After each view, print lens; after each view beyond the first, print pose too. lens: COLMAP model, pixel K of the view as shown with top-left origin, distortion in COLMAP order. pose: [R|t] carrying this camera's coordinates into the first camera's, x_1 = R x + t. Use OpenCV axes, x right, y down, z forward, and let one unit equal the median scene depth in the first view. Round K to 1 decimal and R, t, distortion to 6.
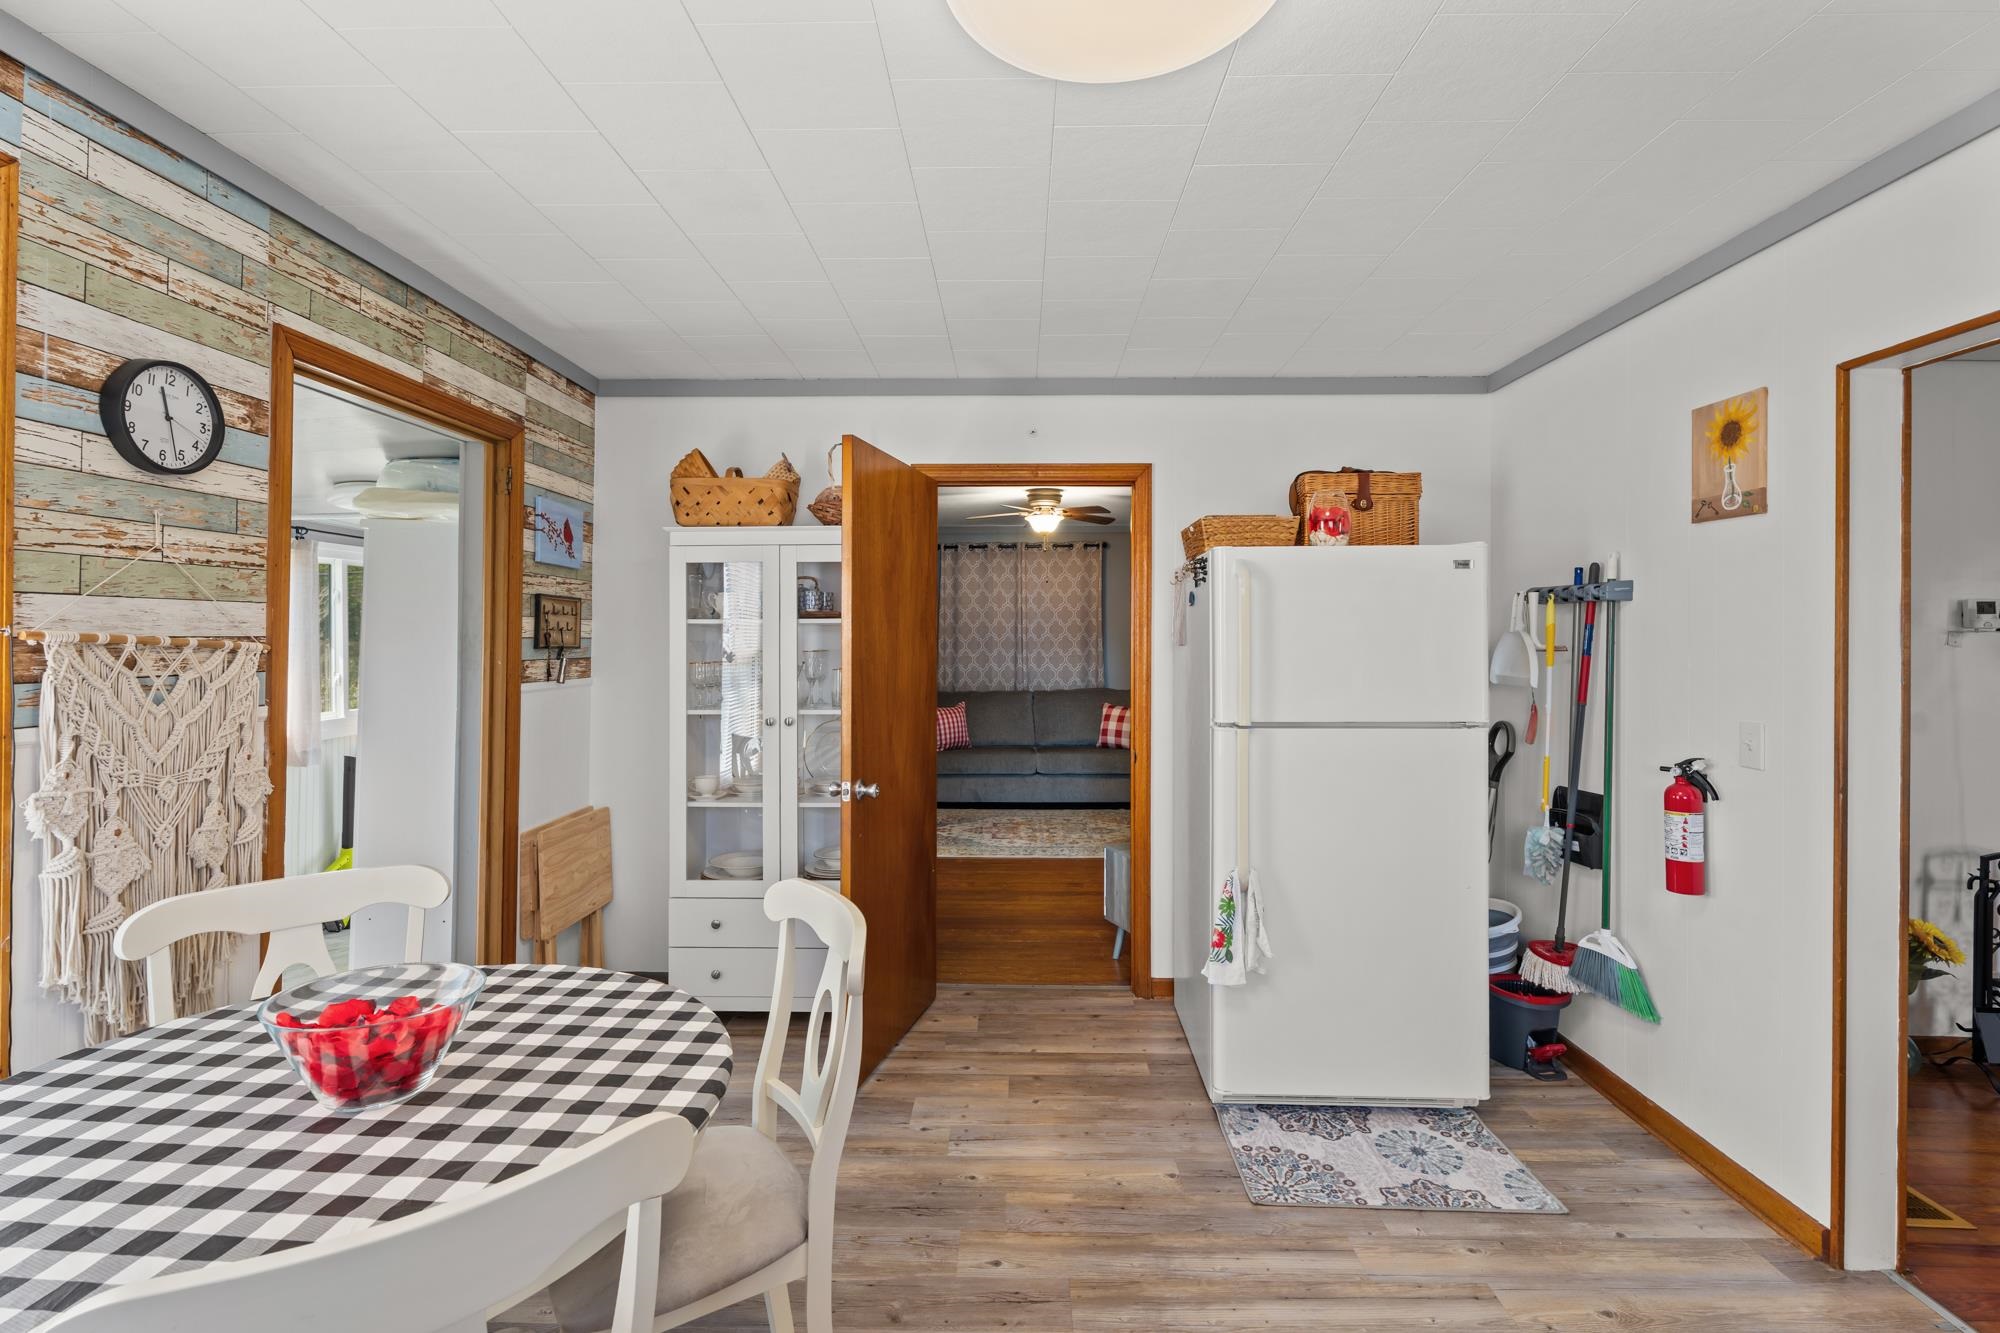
lens RADIAL K [[904.6, 0, 1005.6], [0, 904.6, 632.7], [0, 0, 1]] dist [-0.000780, -0.000083]
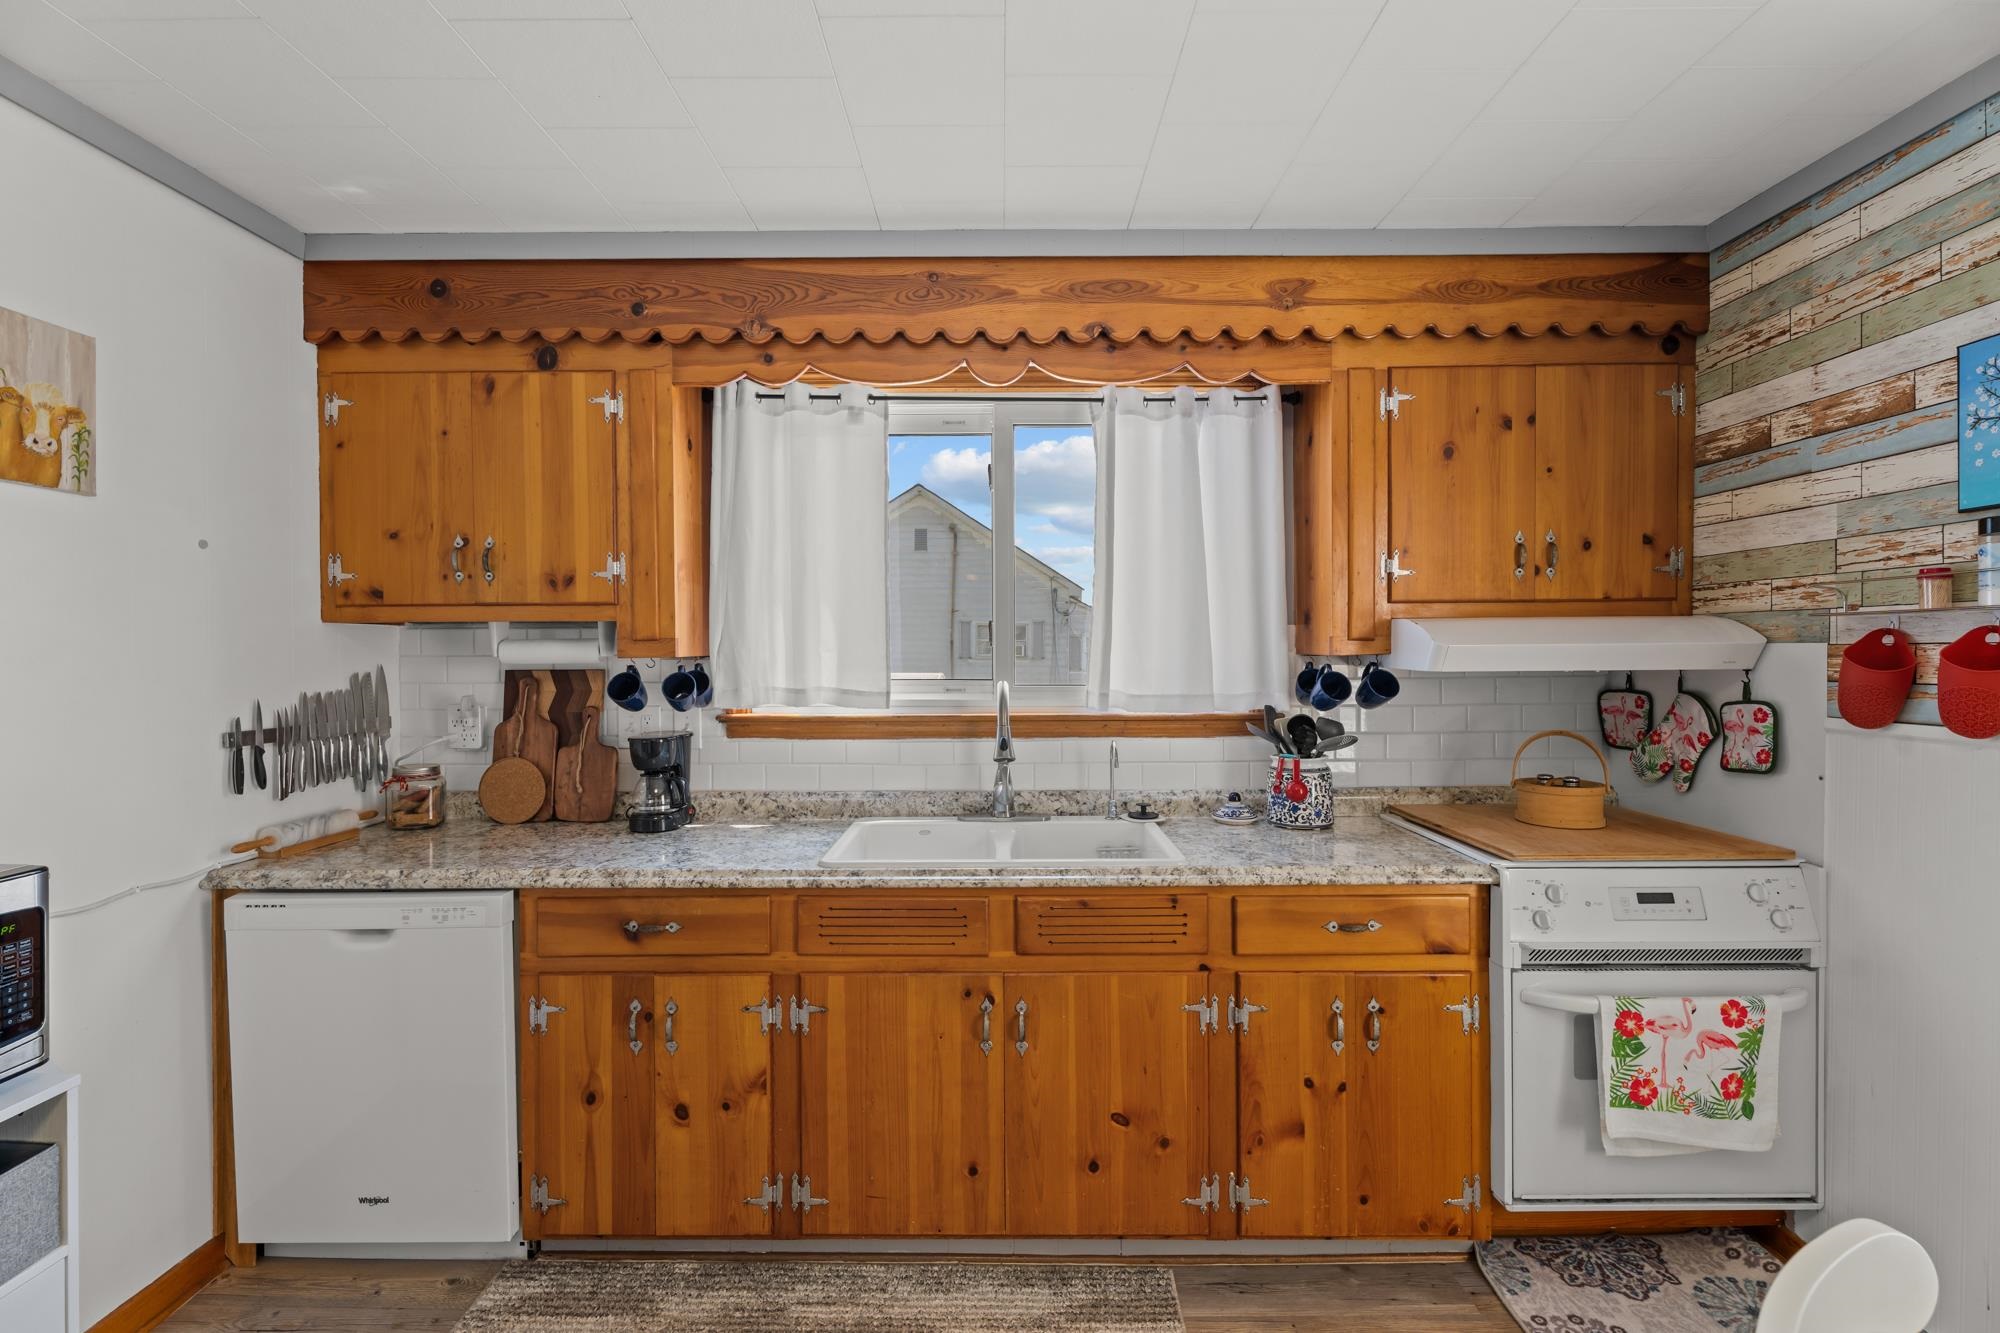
lens RADIAL K [[904.6, 0, 1000.5], [0, 904.6, 658.4], [0, 0, 1]] dist [-0.000780, -0.000083]
pose [[-0.999577, -0.002374, -0.028986, 0.089726], [-0.002513, 0.999985, 0.004766, 0.020462], [0.028975, 0.004837, -0.999568, 2.050626]]
